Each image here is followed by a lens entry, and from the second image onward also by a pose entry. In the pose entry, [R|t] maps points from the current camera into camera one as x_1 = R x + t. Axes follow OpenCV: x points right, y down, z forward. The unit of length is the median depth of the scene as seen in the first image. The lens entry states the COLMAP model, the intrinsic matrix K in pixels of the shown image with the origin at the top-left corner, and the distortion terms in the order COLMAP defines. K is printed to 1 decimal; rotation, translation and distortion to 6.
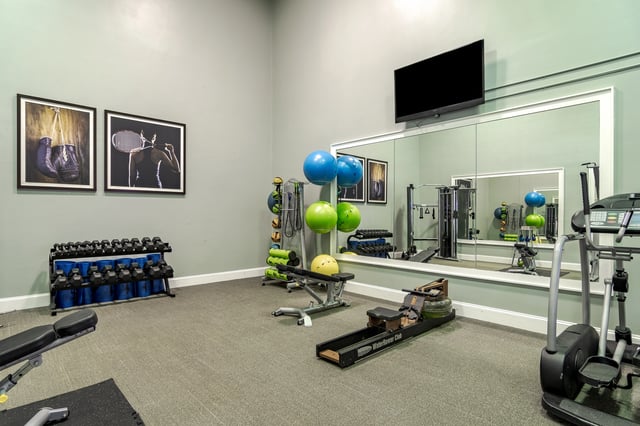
lens RADIAL K [[346.5, 0, 321.0], [0, 346.5, 213.7], [0, 0, 1]] dist [-0.003725, -0.000674]
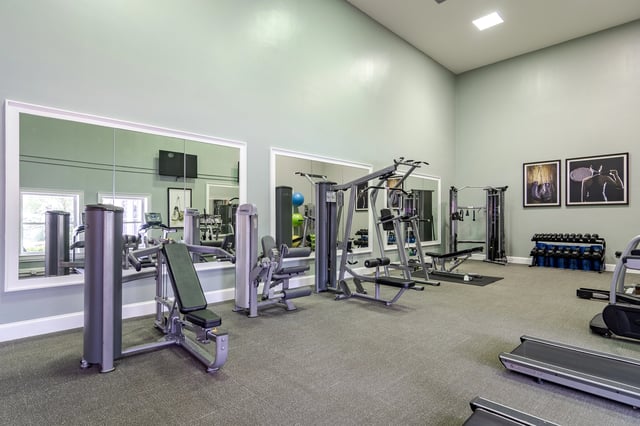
lens RADIAL K [[346.5, 0, 319.8], [0, 346.5, 215.4], [0, 0, 1]] dist [-0.003725, -0.000674]
pose [[0.003834, -0.007016, -0.999968, 1.115119], [0.005064, 0.999963, -0.006997, -0.011456], [0.999980, -0.005037, 0.003870, -0.247472]]
